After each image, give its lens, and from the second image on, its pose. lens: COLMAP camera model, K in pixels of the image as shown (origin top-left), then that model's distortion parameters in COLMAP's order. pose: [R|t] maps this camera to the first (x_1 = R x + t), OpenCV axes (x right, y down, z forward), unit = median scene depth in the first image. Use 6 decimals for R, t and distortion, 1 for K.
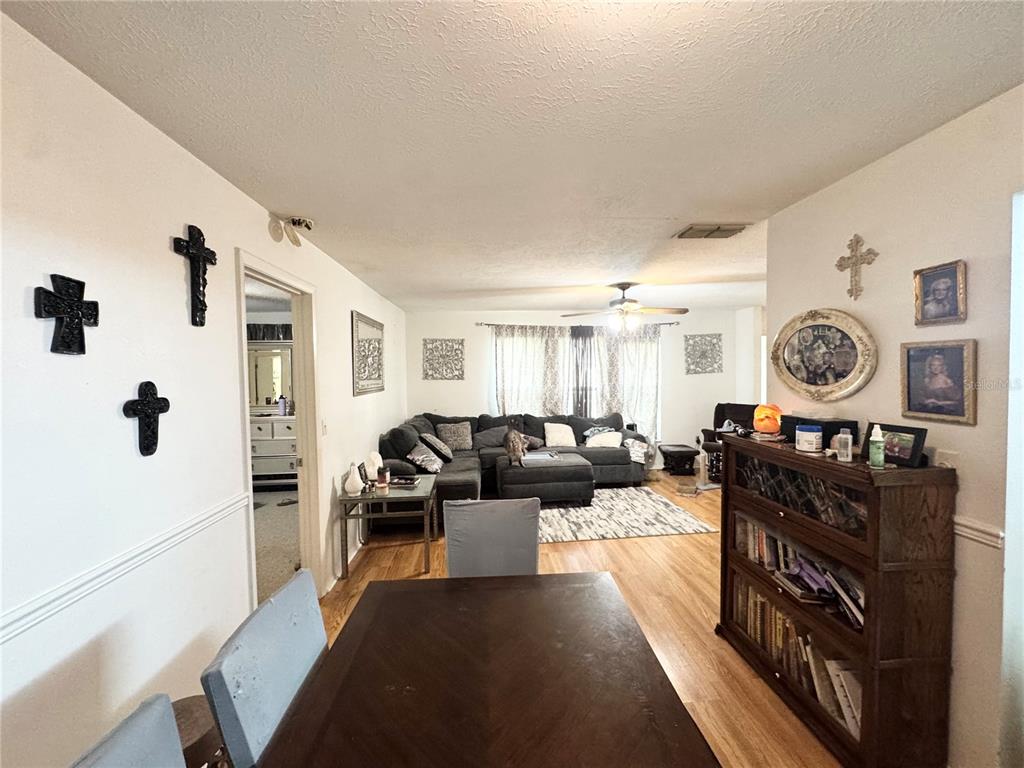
lens RADIAL K [[411.5, 0, 512.0], [0, 411.5, 384.0], [0, 0, 1]] dist [-0.003789, 0.000274]
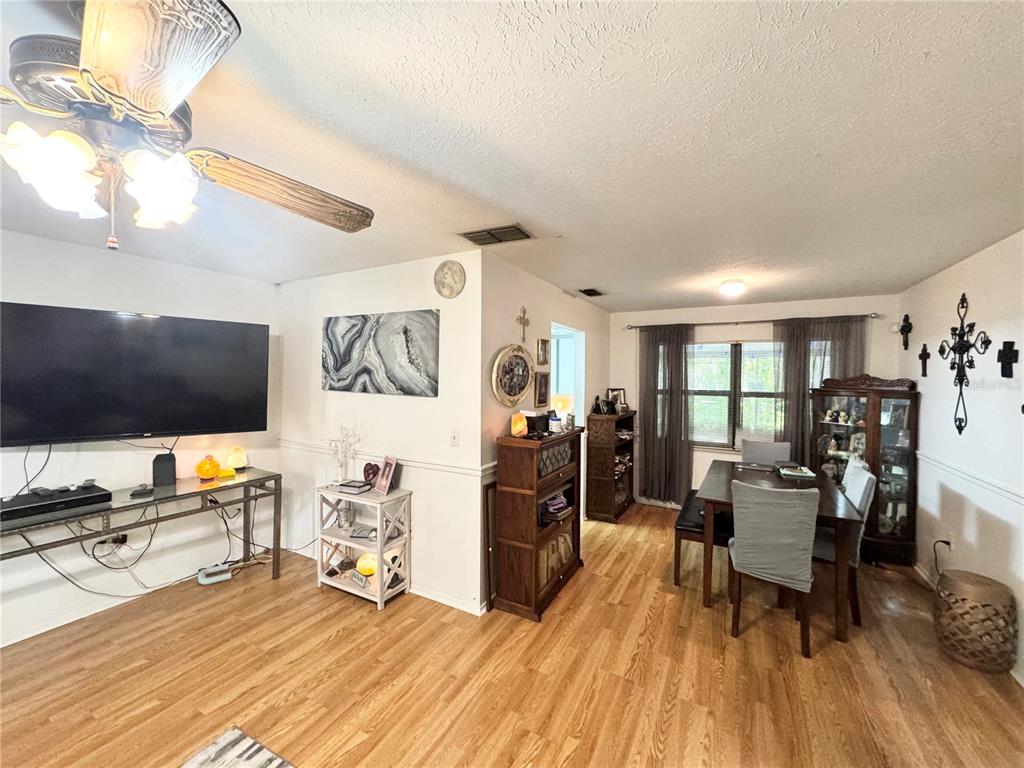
lens RADIAL K [[411.5, 0, 512.0], [0, 411.5, 384.0], [0, 0, 1]] dist [-0.003789, 0.000274]
pose [[-0.838737, -0.003361, 0.544526, -0.029759], [0.022659, 0.998899, 0.041067, -0.054146], [-0.544065, 0.046783, -0.837738, 1.207995]]
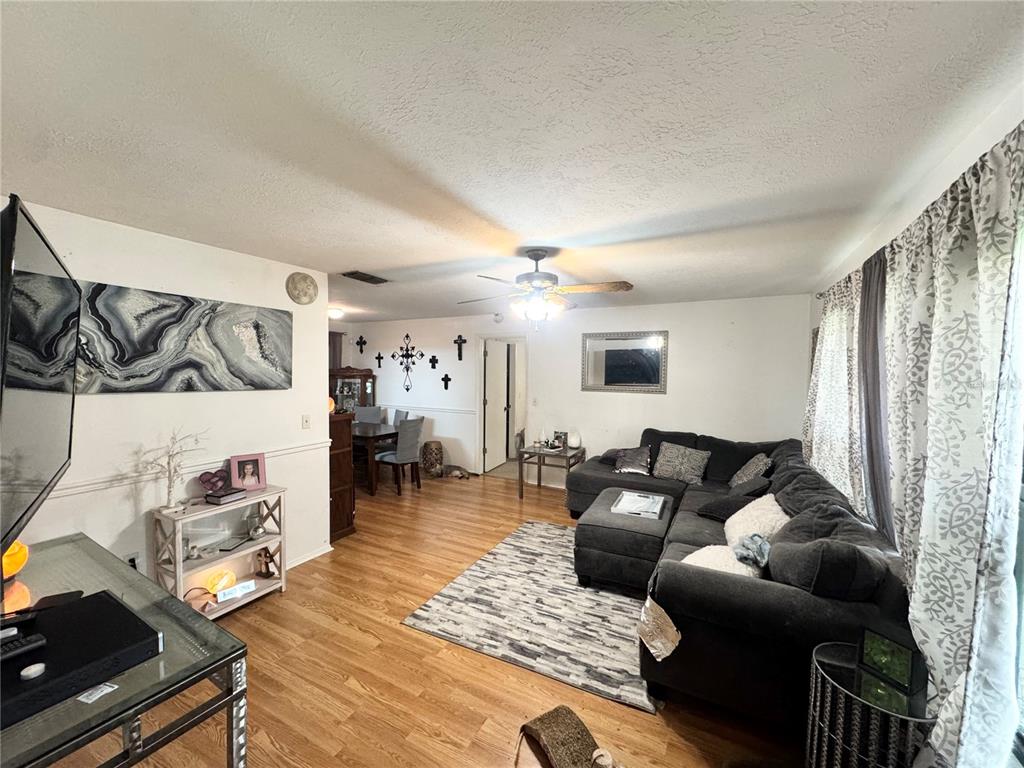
lens RADIAL K [[411.5, 0, 512.0], [0, 411.5, 384.0], [0, 0, 1]] dist [-0.003789, 0.000274]
pose [[-0.536201, 0.040386, -0.843124, 0.962739], [-0.031797, 0.997179, 0.067987, -0.085225], [0.843492, 0.063263, -0.533404, 1.493395]]
